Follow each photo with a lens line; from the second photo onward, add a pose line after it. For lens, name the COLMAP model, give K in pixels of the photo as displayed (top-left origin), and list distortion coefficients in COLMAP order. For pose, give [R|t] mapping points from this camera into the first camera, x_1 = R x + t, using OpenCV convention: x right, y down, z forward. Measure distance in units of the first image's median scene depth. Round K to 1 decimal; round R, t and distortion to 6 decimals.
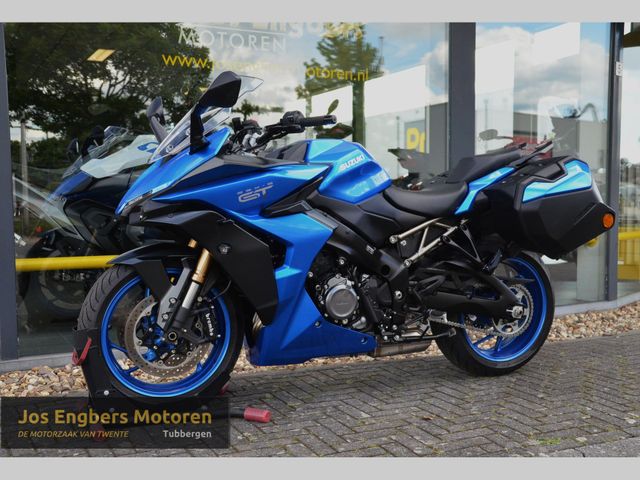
lens RADIAL K [[778.5, 0, 332.6], [0, 778.5, 251.1], [0, 0, 1]] dist [0.024858, 0.000000]
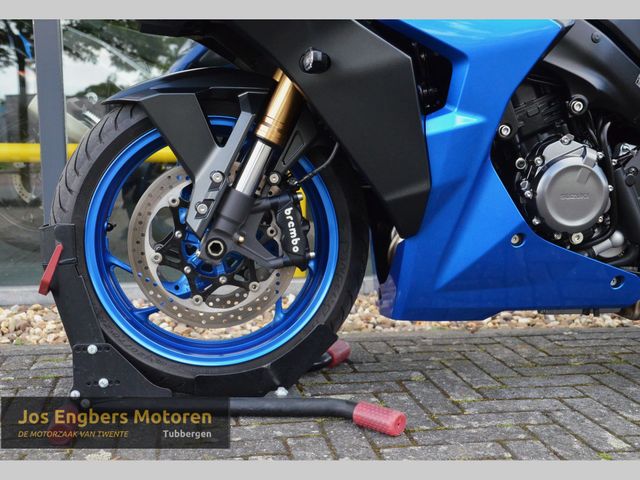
lens RADIAL K [[778.5, 0, 305.0], [0, 778.5, 257.1], [0, 0, 1]] dist [0.024858, 0.000000]
pose [[0.954712, 0.045583, -0.294020, -0.001826], [-0.026794, 0.997351, 0.067621, 0.072244], [0.296324, -0.056681, 0.953404, 0.487769]]
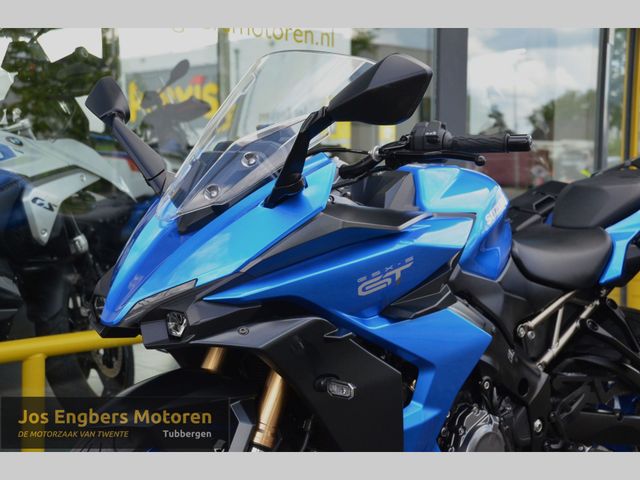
lens RADIAL K [[1006.0, 0, 321.6], [0, 1006.0, 236.7], [0, 0, 1]] dist [0.126476, 0.000000]
pose [[0.956932, -0.013207, 0.290010, -0.302596], [0.014399, 0.999894, -0.001977, -0.090650], [-0.289954, 0.006067, 0.957021, 0.311824]]
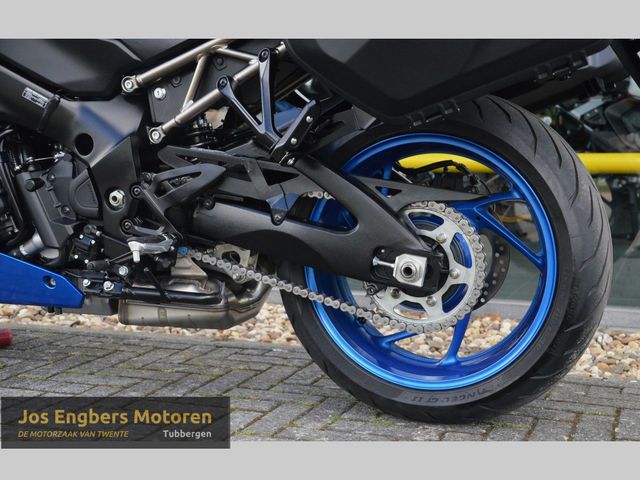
lens RADIAL K [[896.0, 0, 343.8], [0, 896.0, 257.4], [0, 0, 1]] dist [0.135329, 0.000000]
pose [[0.710780, 0.093413, -0.697184, 0.590628], [-0.058291, 0.995556, 0.073964, 0.043976], [0.700995, -0.011932, 0.713066, 0.715585]]
